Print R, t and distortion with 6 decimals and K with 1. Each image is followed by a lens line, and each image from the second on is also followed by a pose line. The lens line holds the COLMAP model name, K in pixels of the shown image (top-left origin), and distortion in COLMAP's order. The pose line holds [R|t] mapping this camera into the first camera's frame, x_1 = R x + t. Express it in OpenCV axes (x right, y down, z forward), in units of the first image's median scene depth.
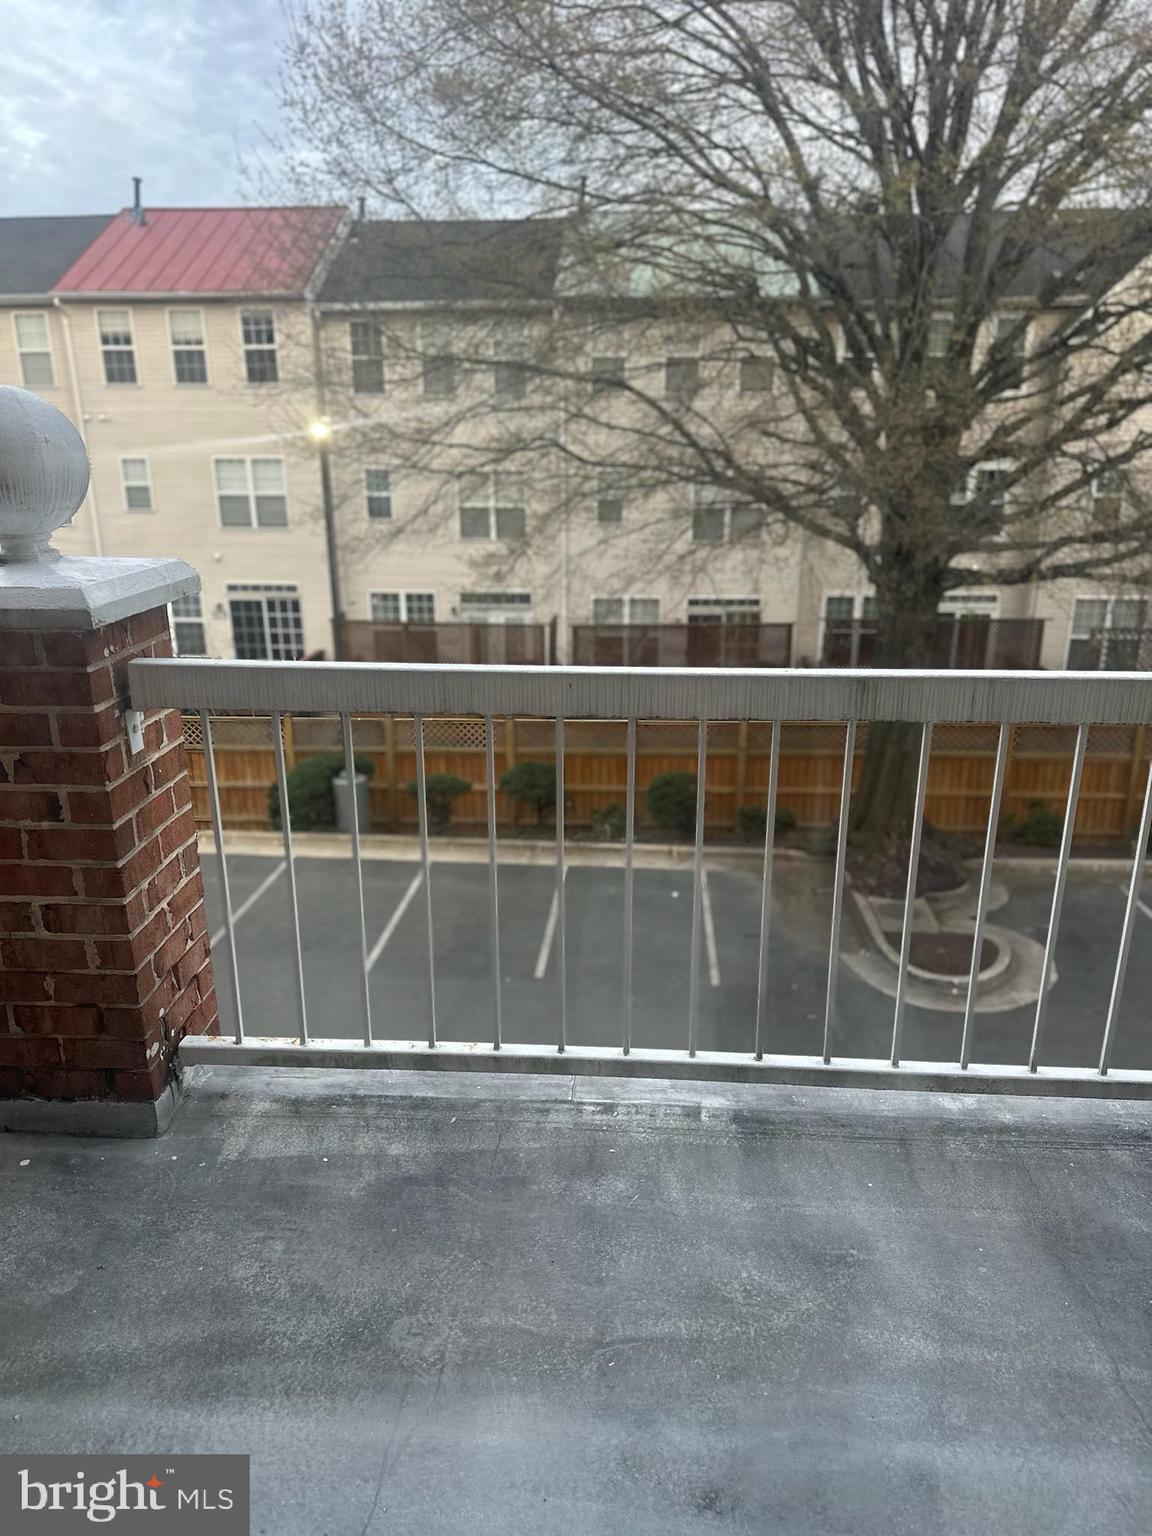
lens RADIAL K [[1073.6, 0, 576.0], [0, 1073.6, 768.0], [0, 0, 1]] dist [0.003116, 0.000474]
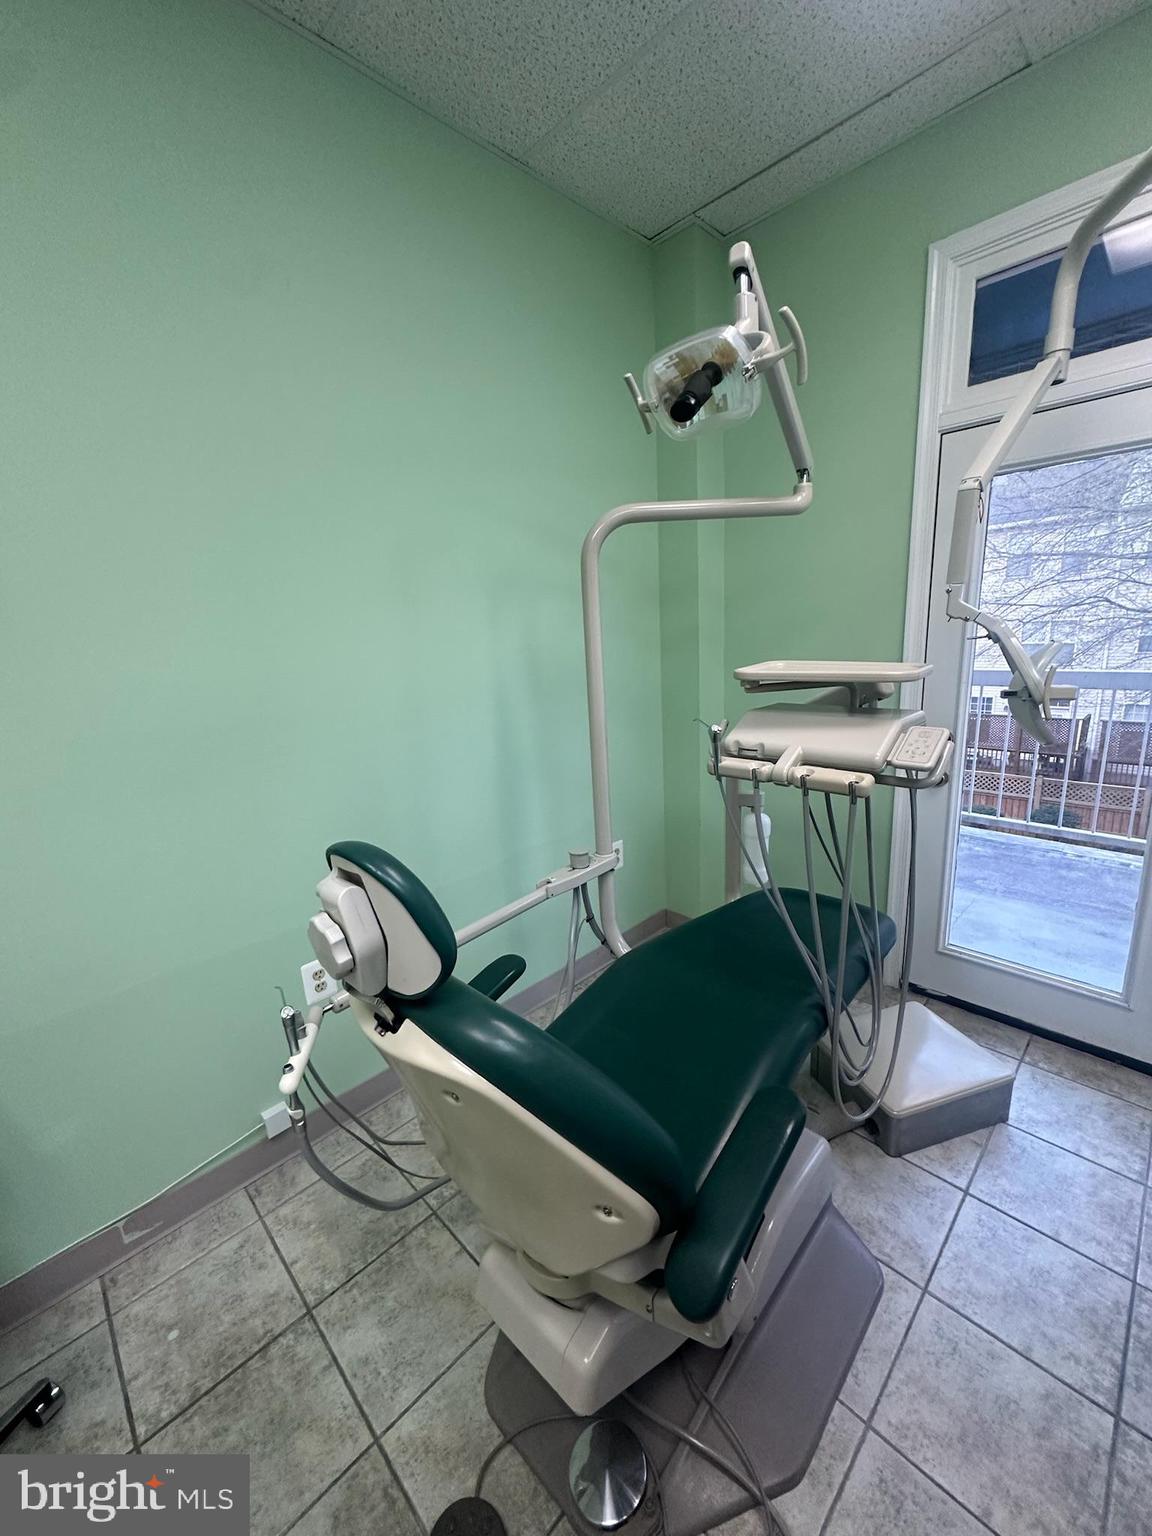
lens RADIAL K [[614.9, 0, 576.0], [0, 614.9, 768.0], [0, 0, 1]] dist [0.000388, 0.000460]
pose [[0.751882, 0.109648, -0.650116, 0.011910], [-0.146142, 0.989261, -0.002171, 0.062049], [0.642896, 0.096641, 0.759832, -0.174093]]
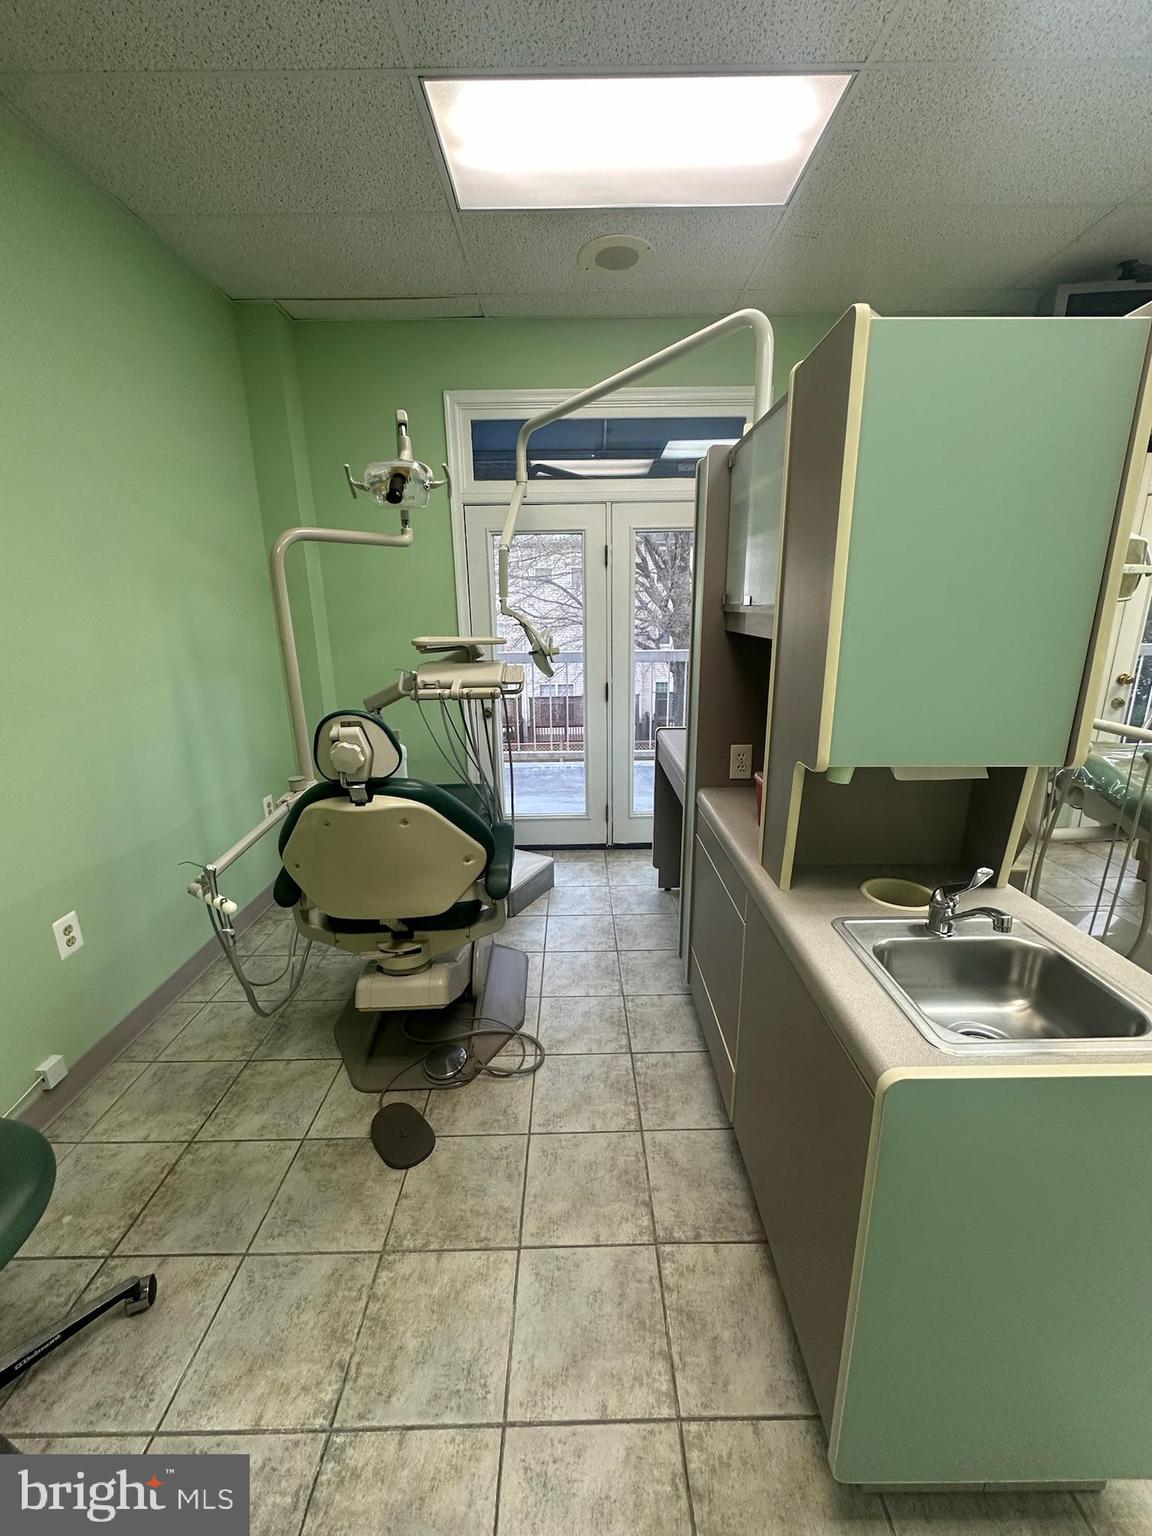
lens RADIAL K [[614.9, 0, 576.0], [0, 614.9, 768.0], [0, 0, 1]] dist [0.000388, 0.000460]
pose [[0.997010, -0.034713, 0.069030, -0.004663], [0.037868, 0.998272, -0.044932, 0.090893], [-0.067351, 0.047412, 0.996602, -0.267294]]
